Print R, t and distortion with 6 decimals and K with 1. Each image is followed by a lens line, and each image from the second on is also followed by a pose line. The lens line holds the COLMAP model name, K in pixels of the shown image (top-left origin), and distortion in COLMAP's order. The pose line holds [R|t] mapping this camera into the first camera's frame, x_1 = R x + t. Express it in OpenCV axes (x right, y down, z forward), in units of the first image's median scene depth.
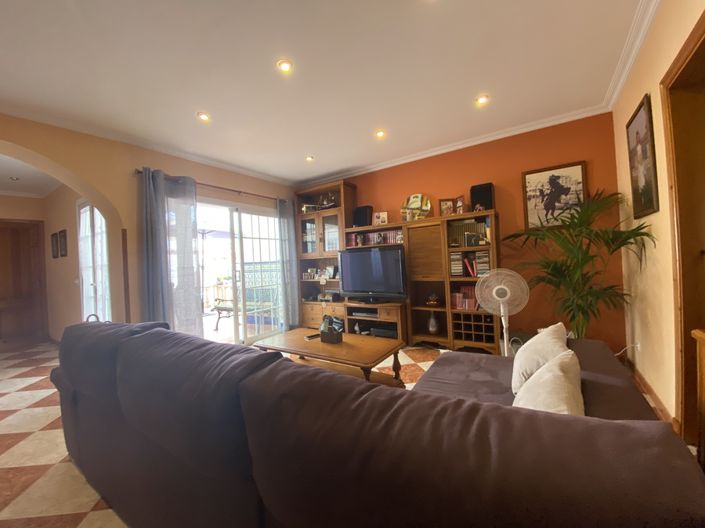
lens RADIAL K [[290.4, 0, 349.1], [0, 290.4, 262.1], [0, 0, 1]] dist [-0.003420, -0.001381]
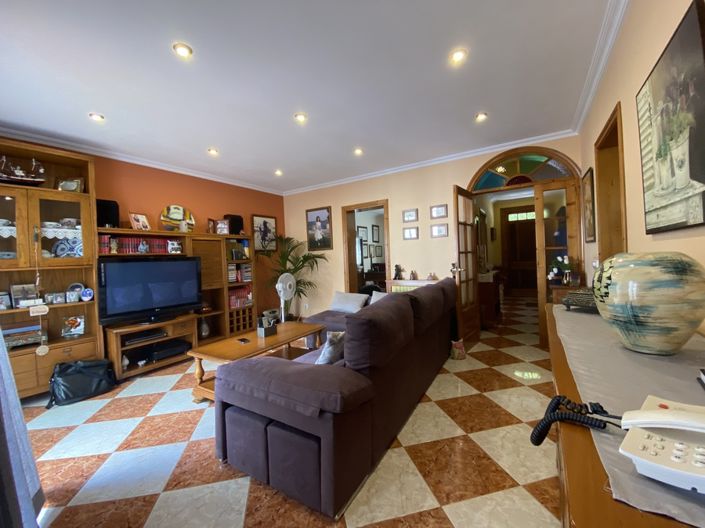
lens RADIAL K [[290.4, 0, 355.9], [0, 290.4, 260.9], [0, 0, 1]] dist [-0.003420, -0.001381]
pose [[-0.059138, 0.042994, 0.997324, -0.932214], [0.040137, 0.998367, -0.040659, 0.026747], [-0.997443, 0.037625, -0.060767, 0.521635]]
